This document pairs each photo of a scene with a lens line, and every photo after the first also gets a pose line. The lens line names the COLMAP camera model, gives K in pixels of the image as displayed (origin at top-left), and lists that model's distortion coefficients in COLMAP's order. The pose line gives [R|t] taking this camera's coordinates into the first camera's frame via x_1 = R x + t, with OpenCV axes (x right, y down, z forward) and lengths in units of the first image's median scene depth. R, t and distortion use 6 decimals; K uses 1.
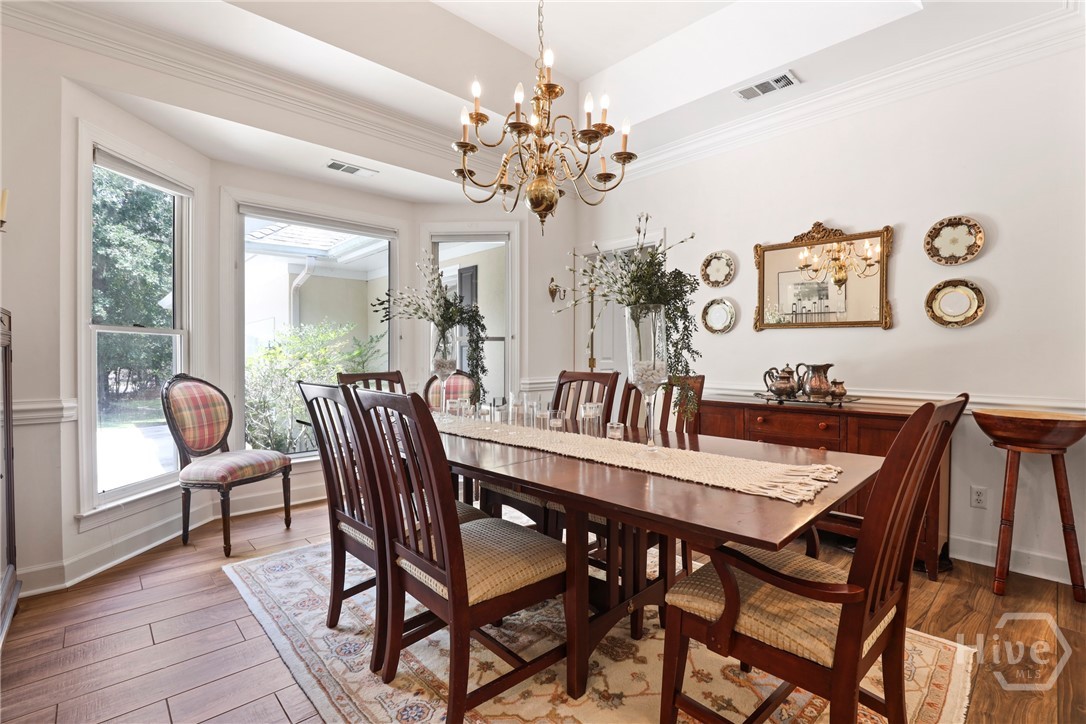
lens RADIAL K [[490.5, 0, 545.6], [0, 490.5, 358.6], [0, 0, 1]] dist [-0.005106, -0.000173]
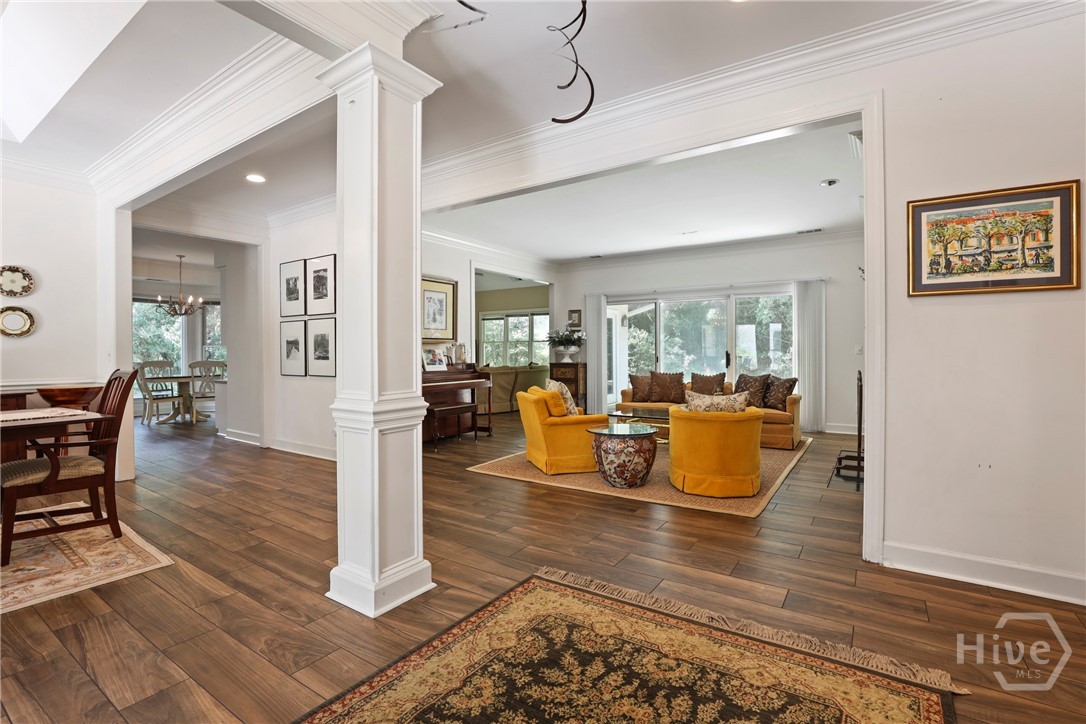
lens RADIAL K [[490.5, 0, 545.1], [0, 490.5, 357.0], [0, 0, 1]] dist [-0.005106, -0.000173]
pose [[-0.205078, -0.003827, 0.978738, -1.029064], [0.013109, 0.999892, 0.006657, 0.009854], [-0.978658, 0.014196, -0.205006, -0.328903]]
